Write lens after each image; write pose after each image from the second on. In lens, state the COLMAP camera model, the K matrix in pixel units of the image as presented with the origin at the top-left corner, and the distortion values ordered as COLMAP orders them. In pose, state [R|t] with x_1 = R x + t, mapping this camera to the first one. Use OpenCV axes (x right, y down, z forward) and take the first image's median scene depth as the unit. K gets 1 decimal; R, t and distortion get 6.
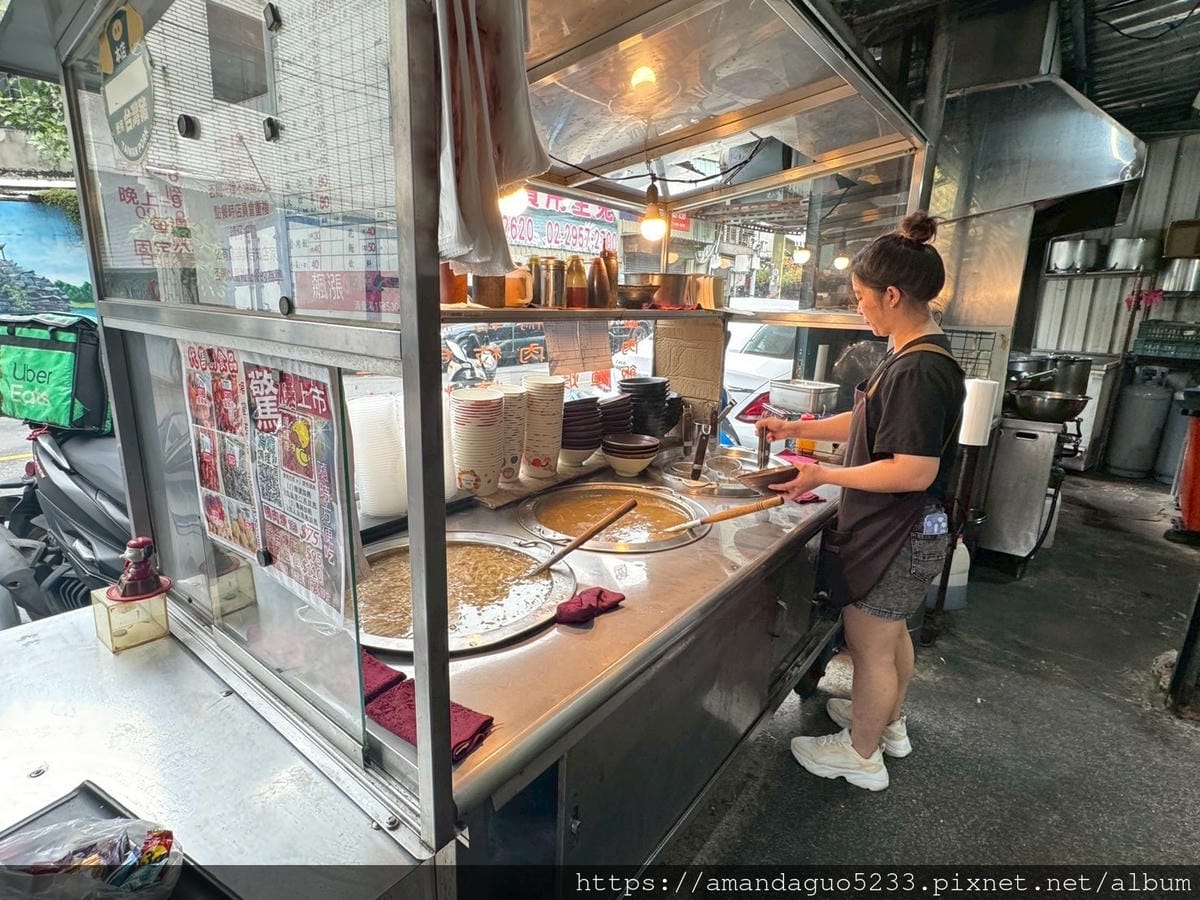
lens RADIAL K [[596.6, 0, 598.5], [0, 596.6, 442.5], [0, 0, 1]] dist [0.003727, -0.003201]
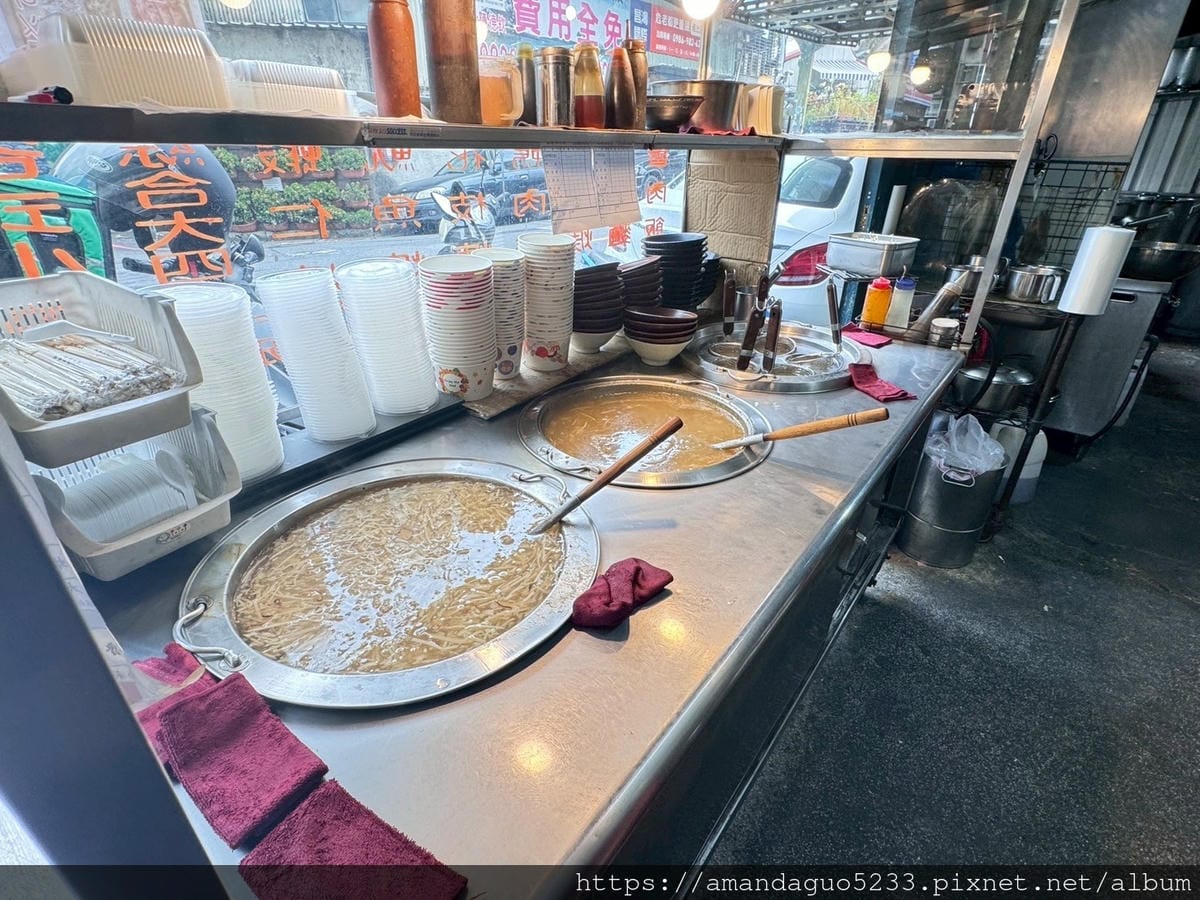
lens RADIAL K [[596.6, 0, 597.1], [0, 596.6, 456.1], [0, 0, 1]] dist [0.003727, -0.003201]
pose [[0.999598, -0.011790, -0.025776, -0.011877], [0.017720, 0.969711, 0.243612, -0.021801], [0.022123, -0.243971, 0.969530, 0.195627]]
